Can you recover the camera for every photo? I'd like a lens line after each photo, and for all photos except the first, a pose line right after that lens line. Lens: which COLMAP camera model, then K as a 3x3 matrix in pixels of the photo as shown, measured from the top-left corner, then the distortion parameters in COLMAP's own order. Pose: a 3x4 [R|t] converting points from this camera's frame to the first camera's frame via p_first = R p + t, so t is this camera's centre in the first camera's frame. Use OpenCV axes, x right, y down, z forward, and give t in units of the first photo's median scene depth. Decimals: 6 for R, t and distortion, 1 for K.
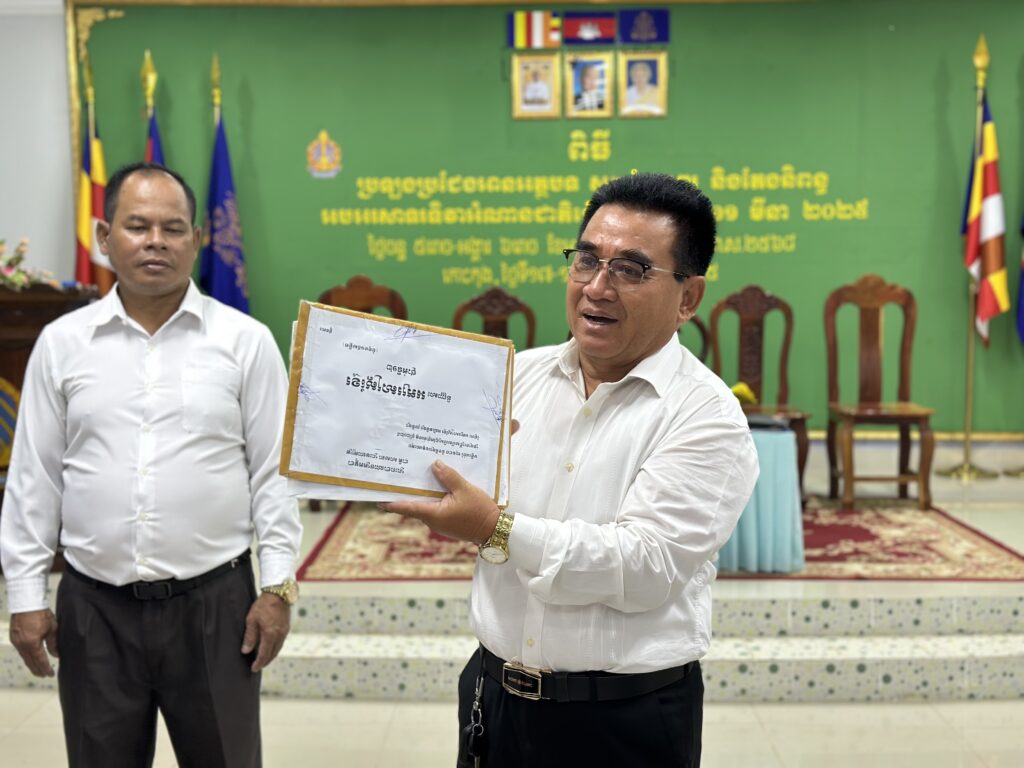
lens RADIAL K [[1447.5, 0, 510.7], [0, 1447.5, 387.8], [0, 0, 1]] dist [0.193552, 0.000000]
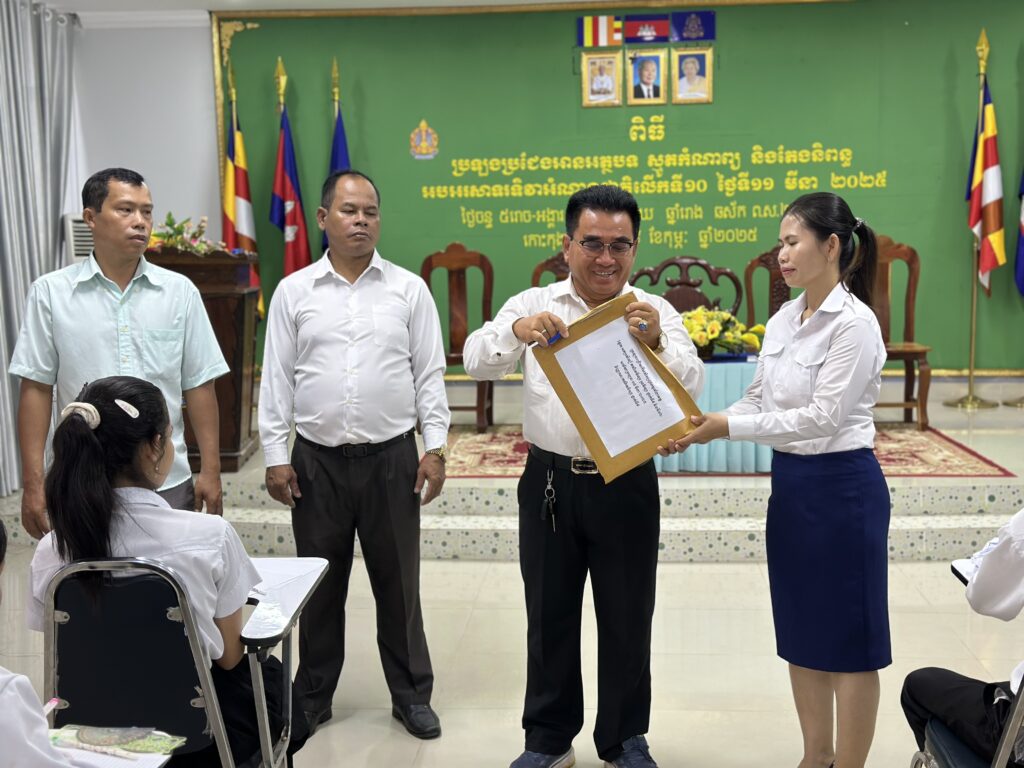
lens RADIAL K [[1447.5, 0, 516.8], [0, 1447.5, 386.5], [0, 0, 1]] dist [0.193552, 0.000000]
pose [[0.998578, -0.005017, -0.053076, 0.010458], [0.006321, 0.999681, 0.024437, 0.013483], [0.052936, -0.024738, 0.998291, -0.195316]]
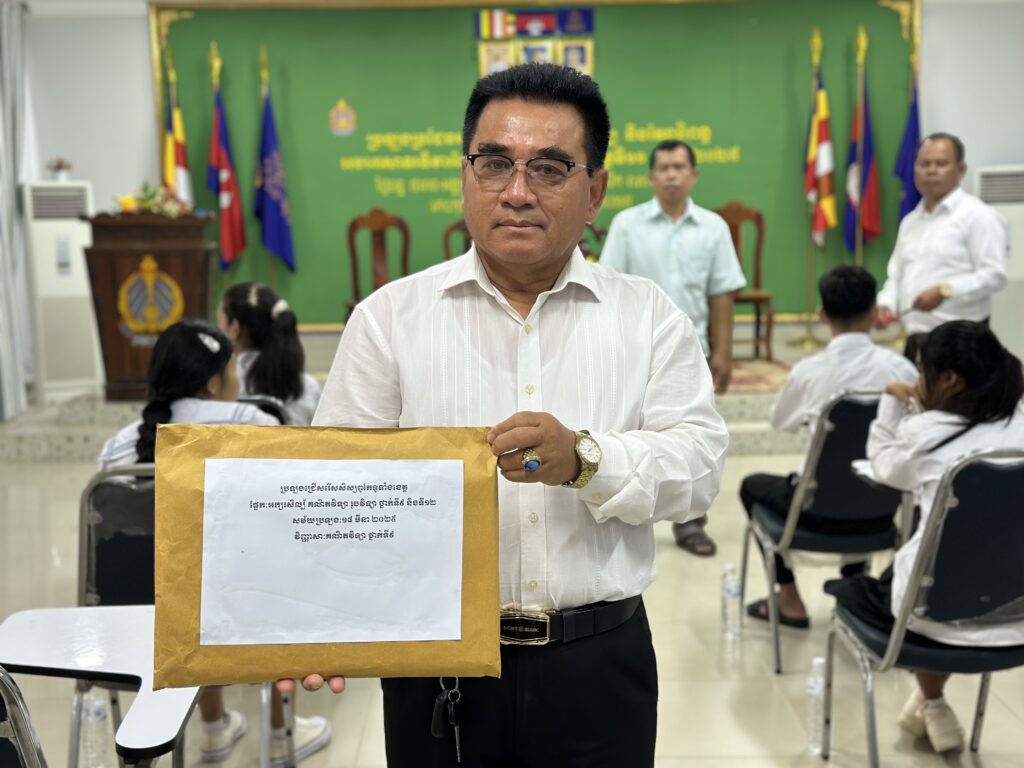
lens RADIAL K [[1447.5, 0, 507.8], [0, 1447.5, 388.2], [0, 0, 1]] dist [0.193552, 0.000000]
pose [[0.999390, -0.017030, 0.030487, -0.020059], [0.015693, 0.998927, 0.043574, 0.036332], [-0.031197, -0.043069, 0.998585, -0.386112]]
